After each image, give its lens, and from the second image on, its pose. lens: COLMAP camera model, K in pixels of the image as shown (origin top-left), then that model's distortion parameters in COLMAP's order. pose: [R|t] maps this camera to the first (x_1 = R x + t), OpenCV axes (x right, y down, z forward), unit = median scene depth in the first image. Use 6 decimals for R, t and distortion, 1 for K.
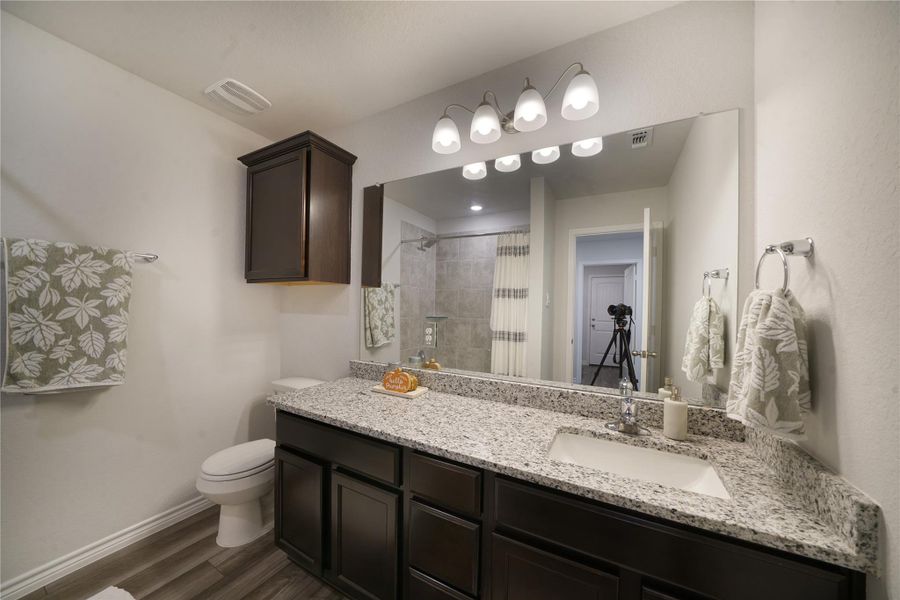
lens RADIAL K [[310.8, 0, 444.5], [0, 310.8, 301.5], [0, 0, 1]] dist [-0.022032, 0.000864]
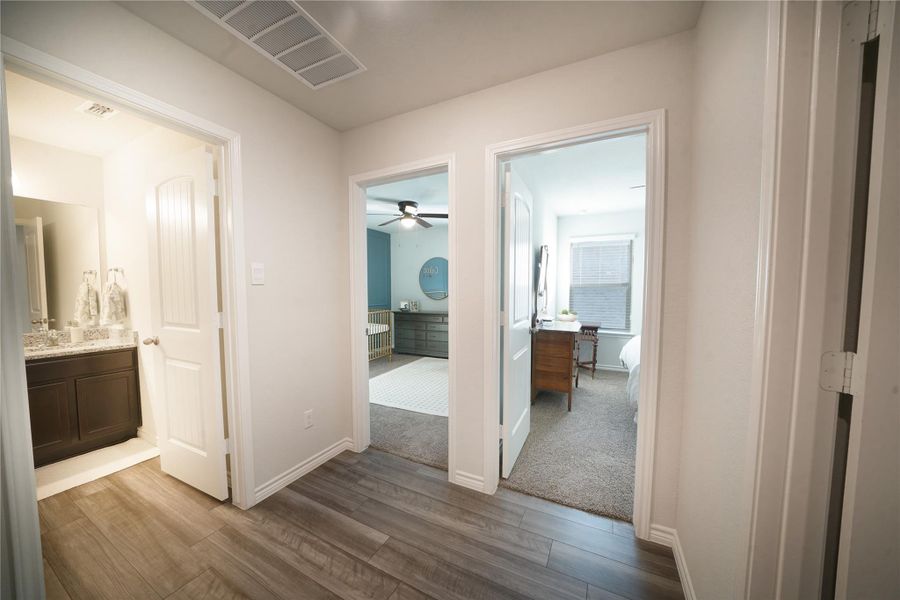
lens RADIAL K [[310.8, 0, 457.0], [0, 310.8, 303.0], [0, 0, 1]] dist [-0.022032, 0.000864]
pose [[-0.046786, -0.073064, 0.996229, -2.267402], [-0.005229, 0.997326, 0.072899, -0.071155], [-0.998891, -0.001799, -0.047043, -2.468725]]
